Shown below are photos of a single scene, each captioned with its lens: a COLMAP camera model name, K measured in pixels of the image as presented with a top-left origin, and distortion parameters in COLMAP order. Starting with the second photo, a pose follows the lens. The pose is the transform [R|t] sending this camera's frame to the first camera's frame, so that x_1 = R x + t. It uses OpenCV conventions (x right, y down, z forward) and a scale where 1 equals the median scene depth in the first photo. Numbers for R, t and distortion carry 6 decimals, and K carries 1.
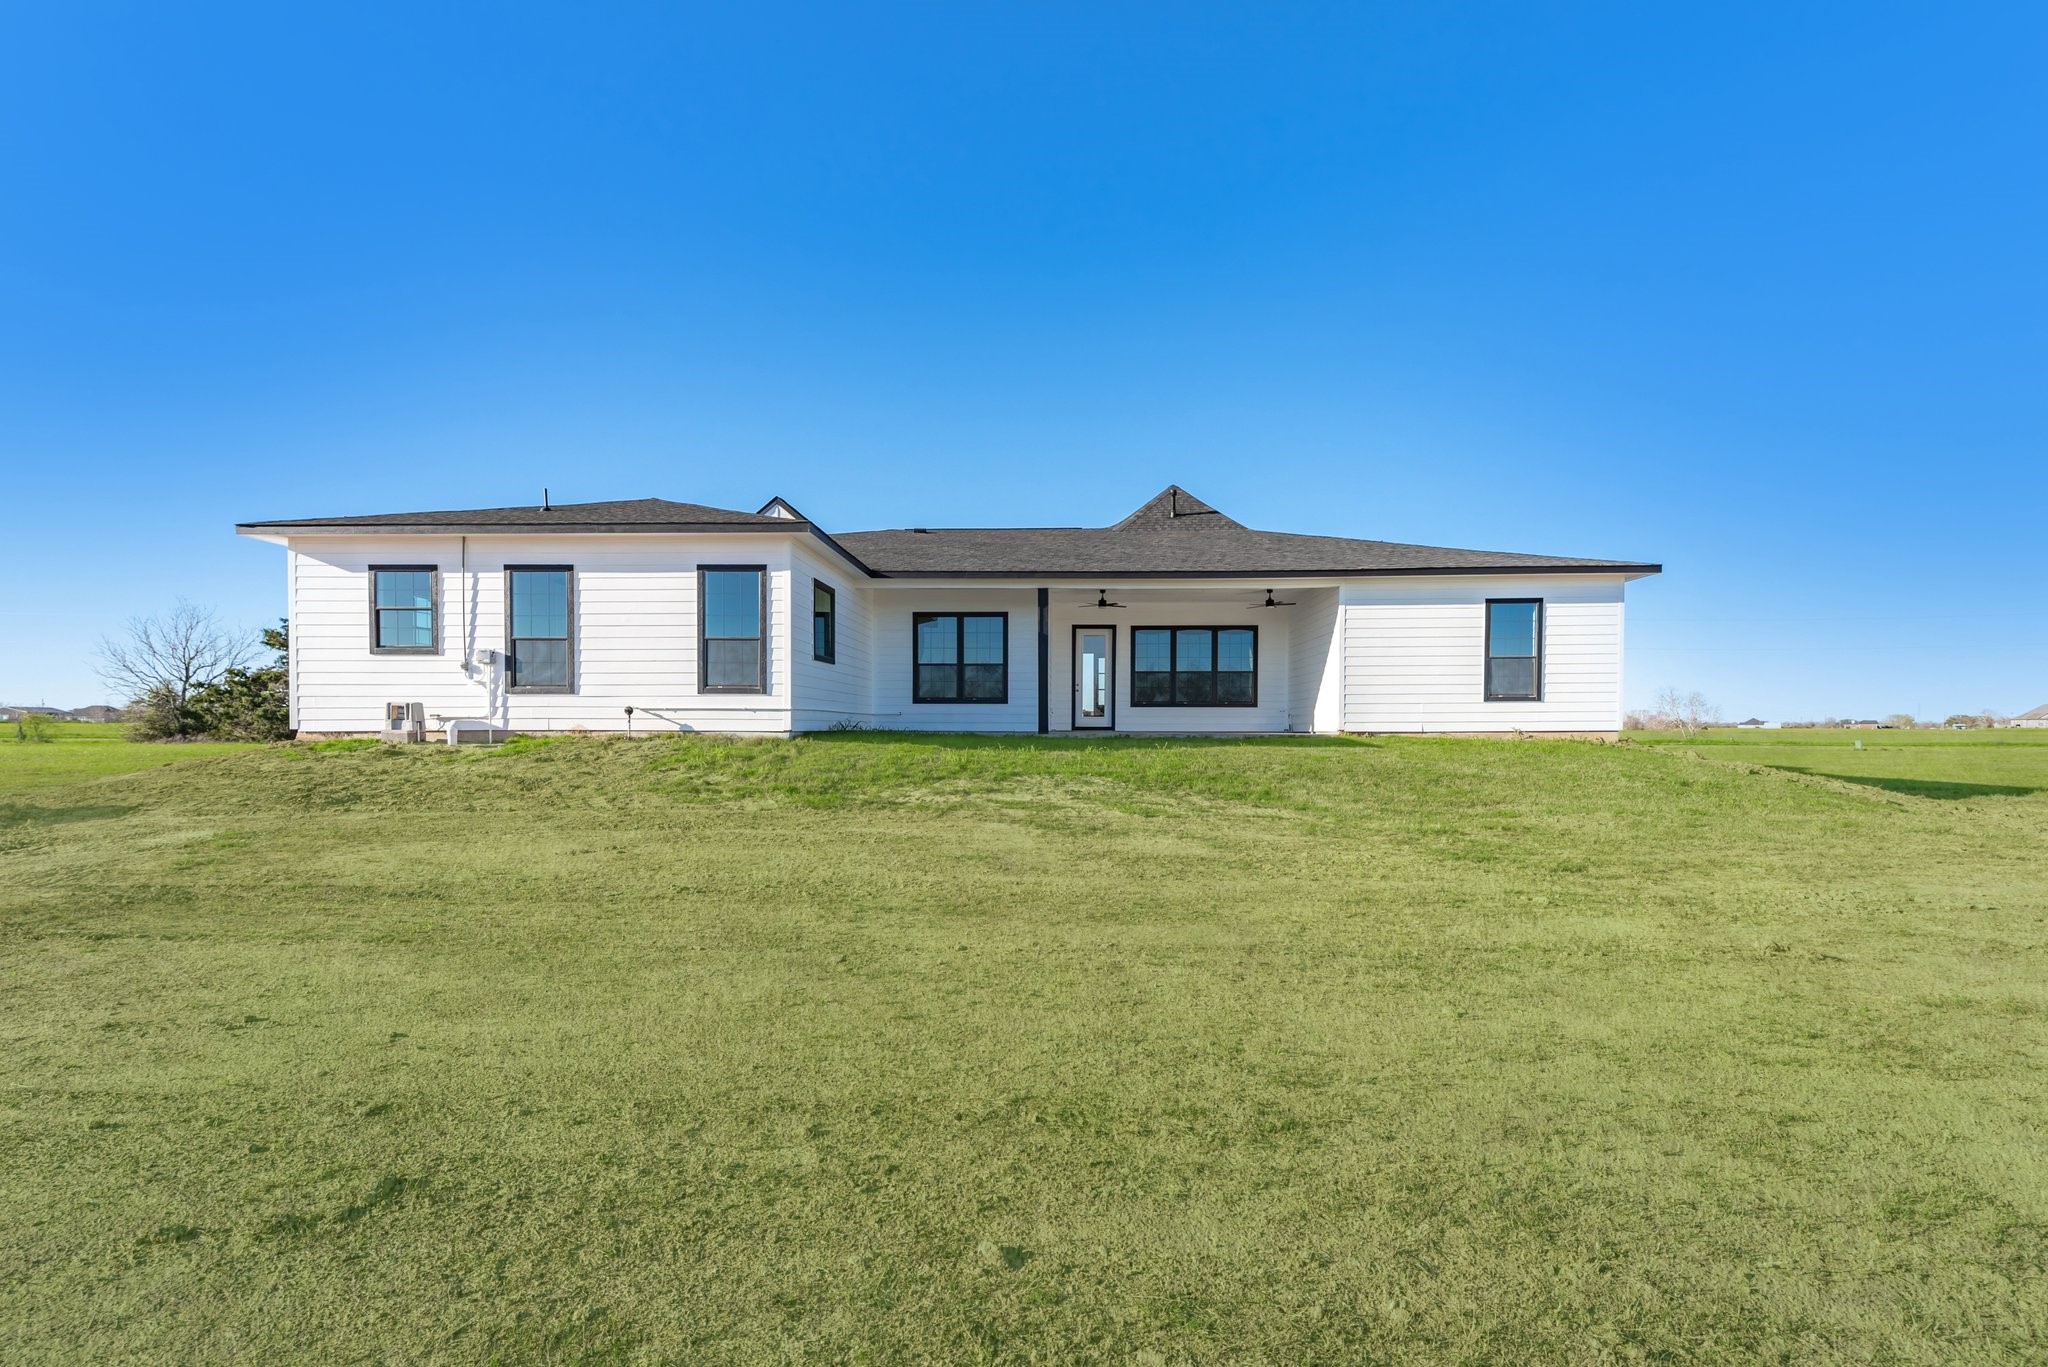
lens RADIAL K [[882.4, 0, 1053.7], [0, 882.4, 726.1], [0, 0, 1]] dist [0.001235, -0.000072]
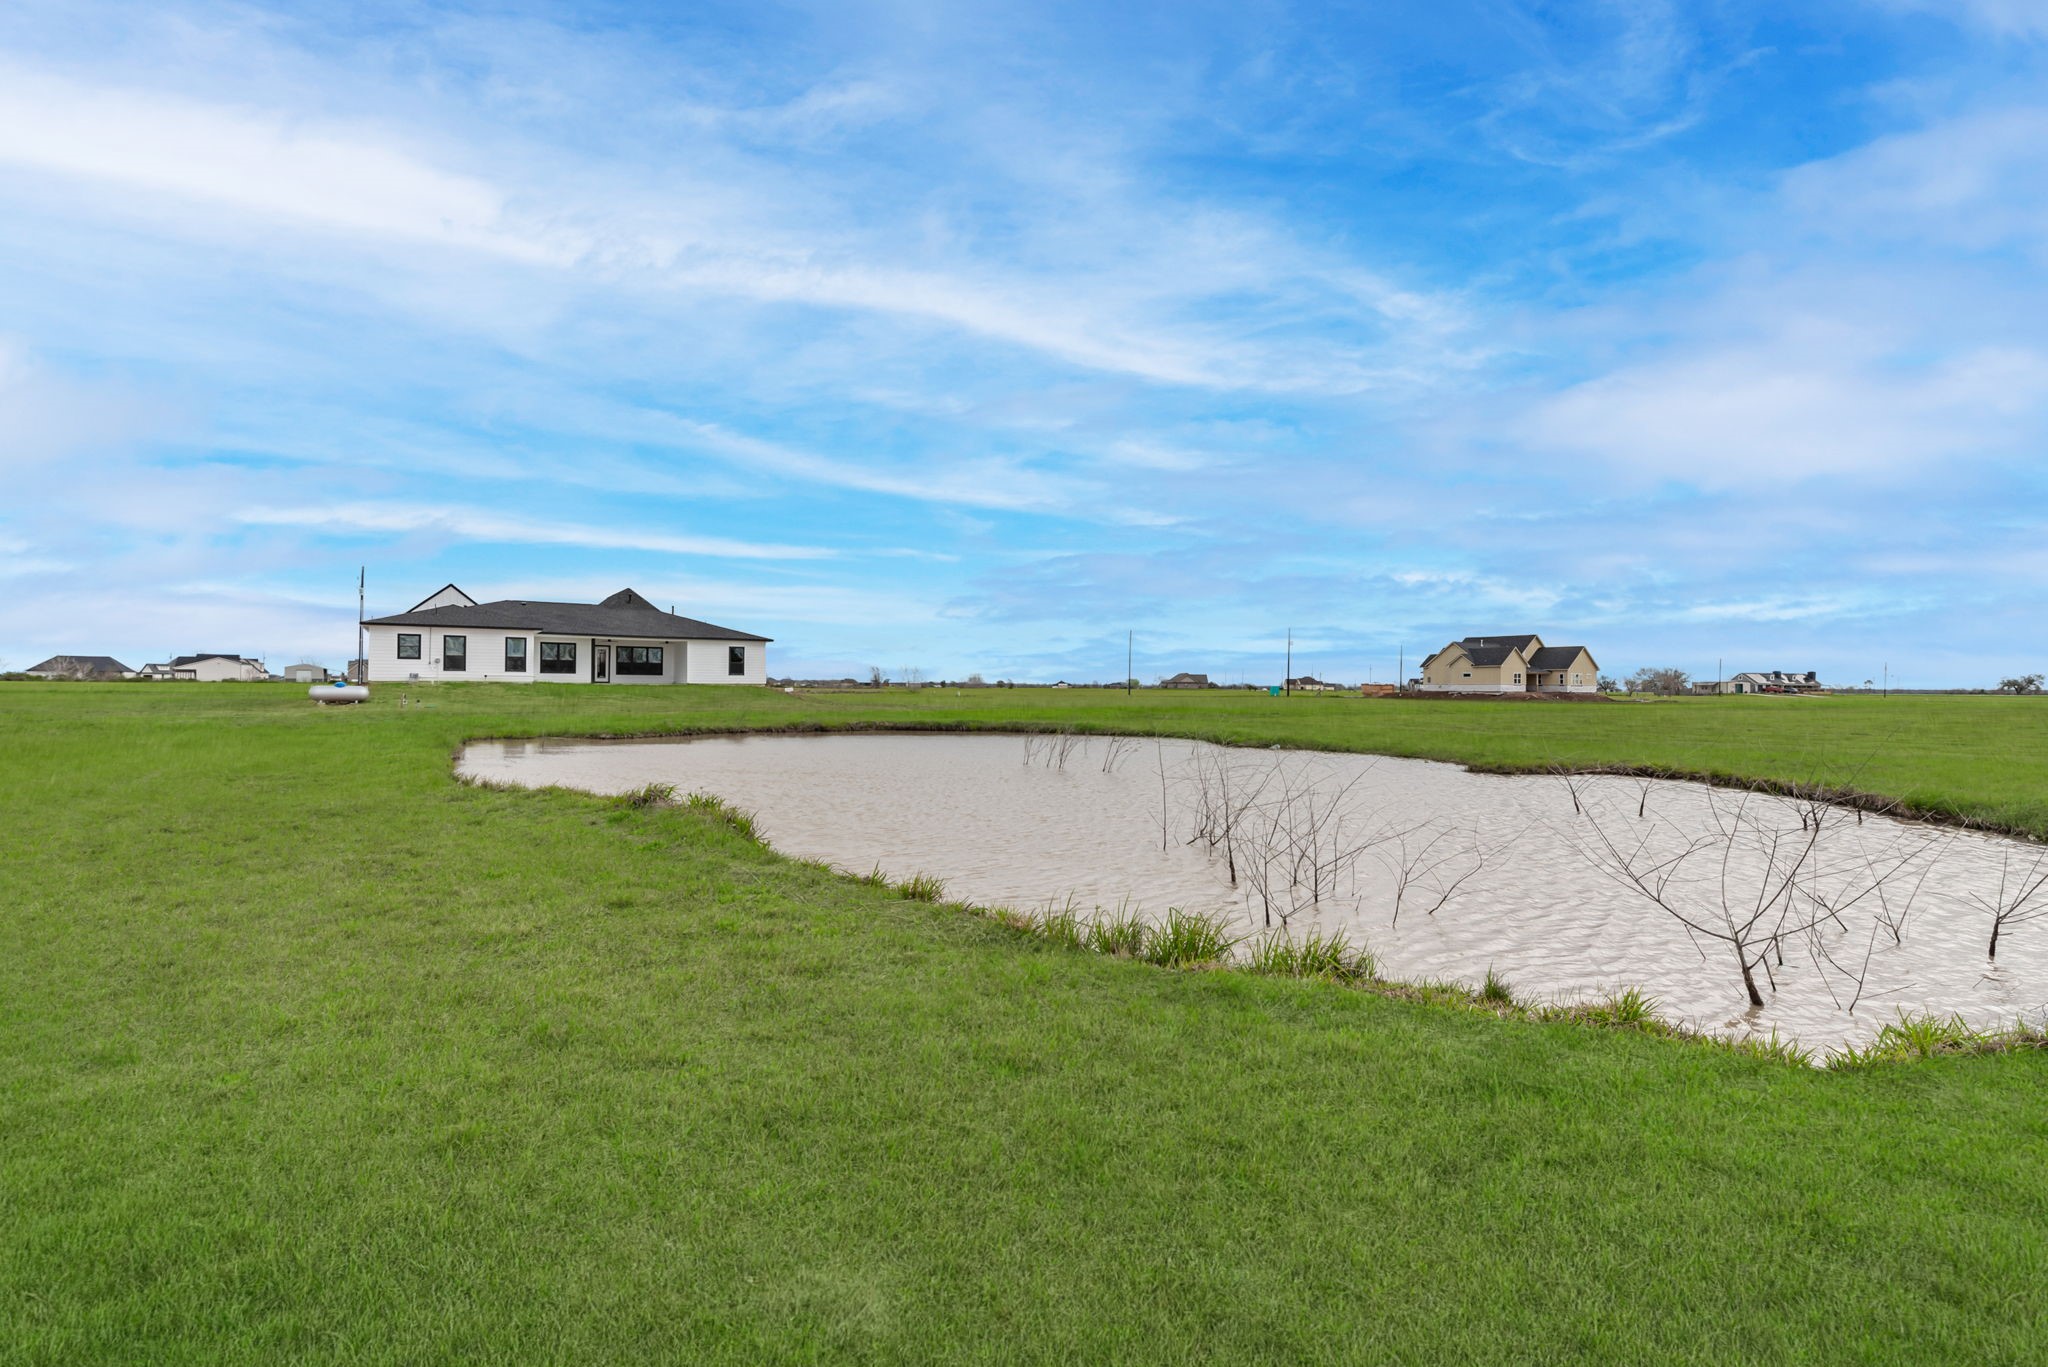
lens RADIAL K [[882.4, 0, 1019.4], [0, 882.4, 683.6], [0, 0, 1]] dist [0.001235, -0.000072]
pose [[0.822730, 0.001282, 0.568431, -0.582805], [0.003958, 0.999960, -0.007984, 0.042120], [-0.568419, 0.008819, 0.822692, -2.636343]]
